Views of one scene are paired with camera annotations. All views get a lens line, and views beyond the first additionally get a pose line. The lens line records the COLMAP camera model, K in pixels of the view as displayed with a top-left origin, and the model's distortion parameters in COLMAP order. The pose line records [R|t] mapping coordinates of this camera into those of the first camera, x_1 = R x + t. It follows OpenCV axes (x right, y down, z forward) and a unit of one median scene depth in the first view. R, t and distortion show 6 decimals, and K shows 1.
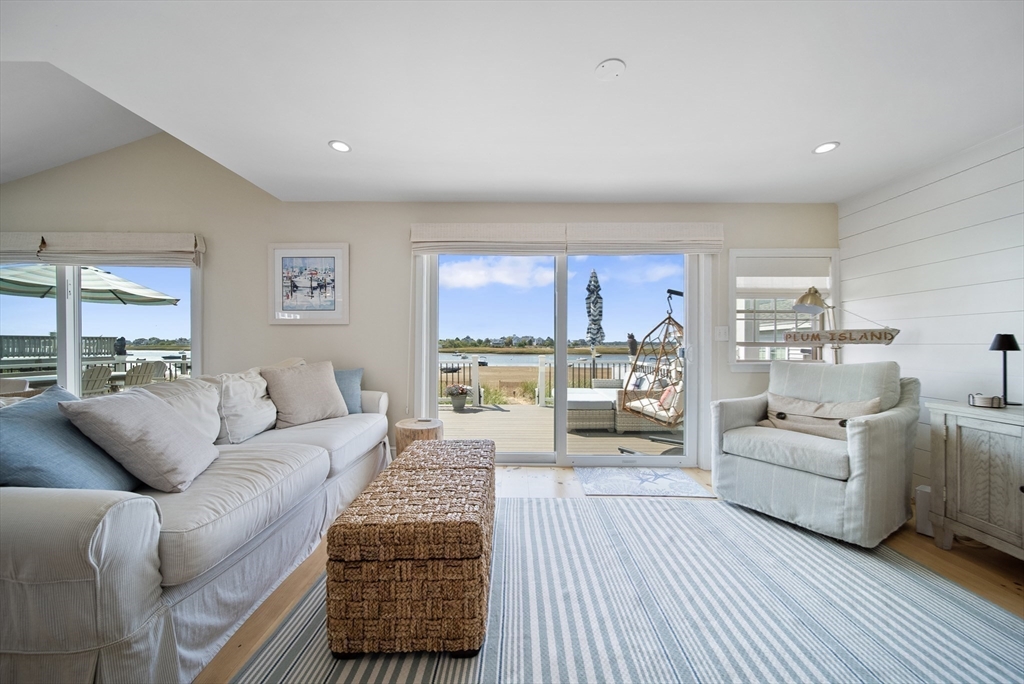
lens RADIAL K [[361.7, 0, 512.0], [0, 361.7, 342.0], [0, 0, 1]] dist [0.001228, -0.001277]
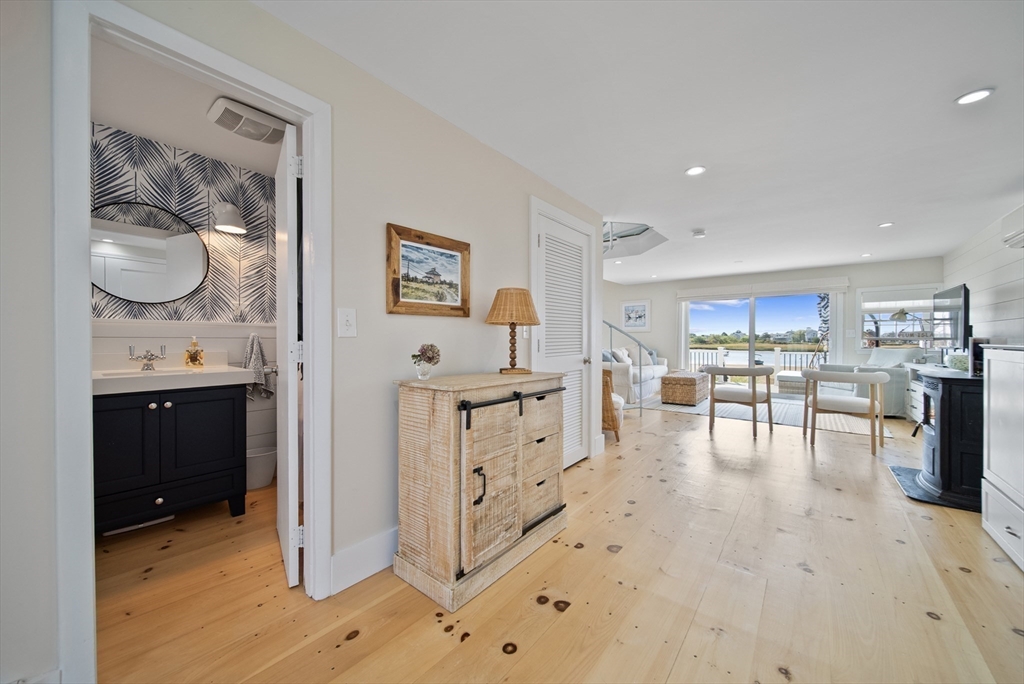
lens RADIAL K [[367.0, 0, 509.3], [0, 367.0, 341.6], [0, 0, 1]] dist [-0.002003, -0.000242]
pose [[0.776852, 0.001021, -0.629683, 0.399571], [0.005380, 0.999951, 0.008259, -0.005587], [0.629661, -0.009803, 0.776808, -1.633293]]
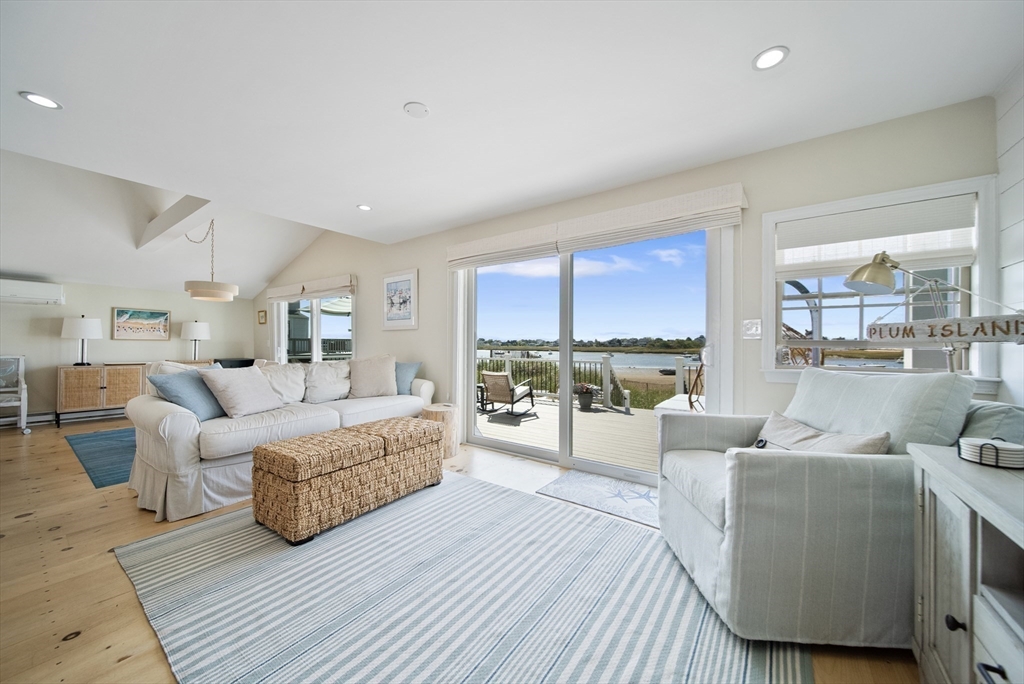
lens RADIAL K [[361.7, 0, 512.0], [0, 361.7, 342.0], [0, 0, 1]] dist [0.001228, -0.001277]
pose [[0.819922, -0.003523, -0.572465, 0.604412], [0.003024, 0.999994, -0.001823, 0.002859], [0.572468, -0.000236, 0.819927, 0.106395]]
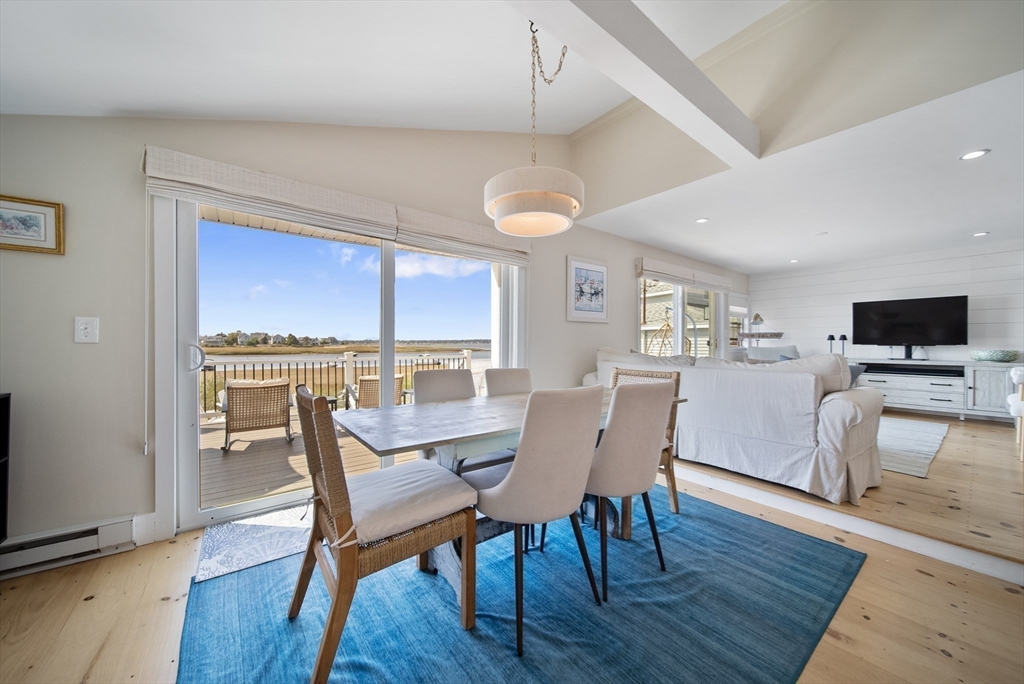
lens RADIAL K [[361.7, 0, 512.0], [0, 361.7, 342.0], [0, 0, 1]] dist [0.001228, -0.001277]
pose [[0.788079, -0.000588, 0.615574, -1.602857], [-0.002373, 0.999989, 0.003993, 0.019497], [-0.615570, -0.004607, 0.788069, 0.147639]]
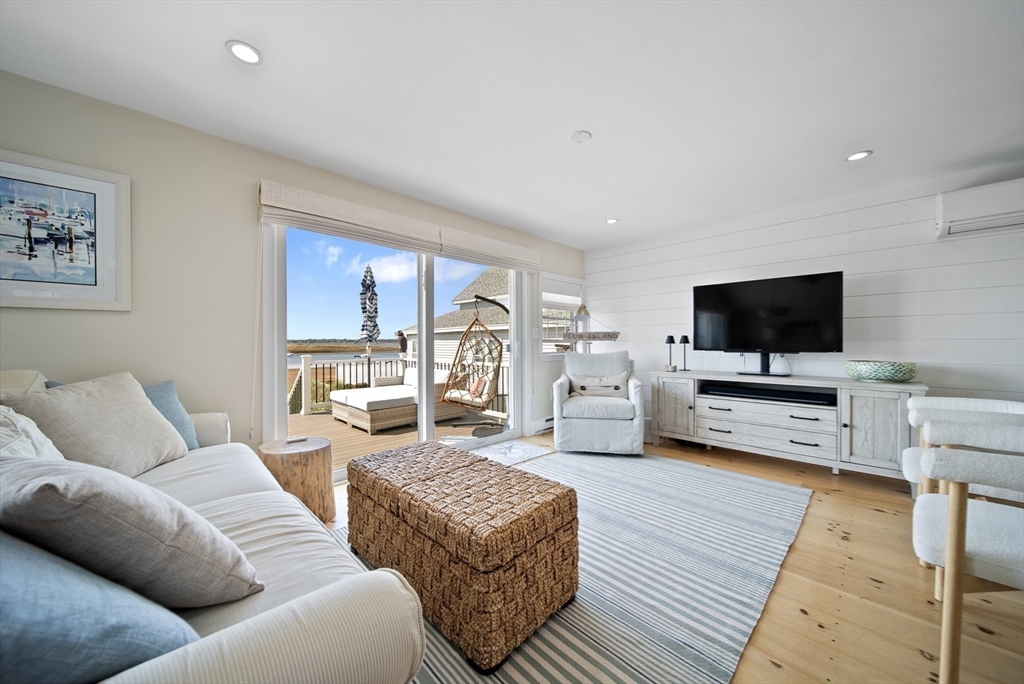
lens RADIAL K [[361.7, 0, 512.0], [0, 361.7, 342.0], [0, 0, 1]] dist [0.001228, -0.001277]
pose [[0.703189, -0.005789, 0.710979, -0.438053], [0.000743, 0.999972, 0.007407, -0.000858], [-0.711002, -0.004680, 0.703174, 0.117046]]
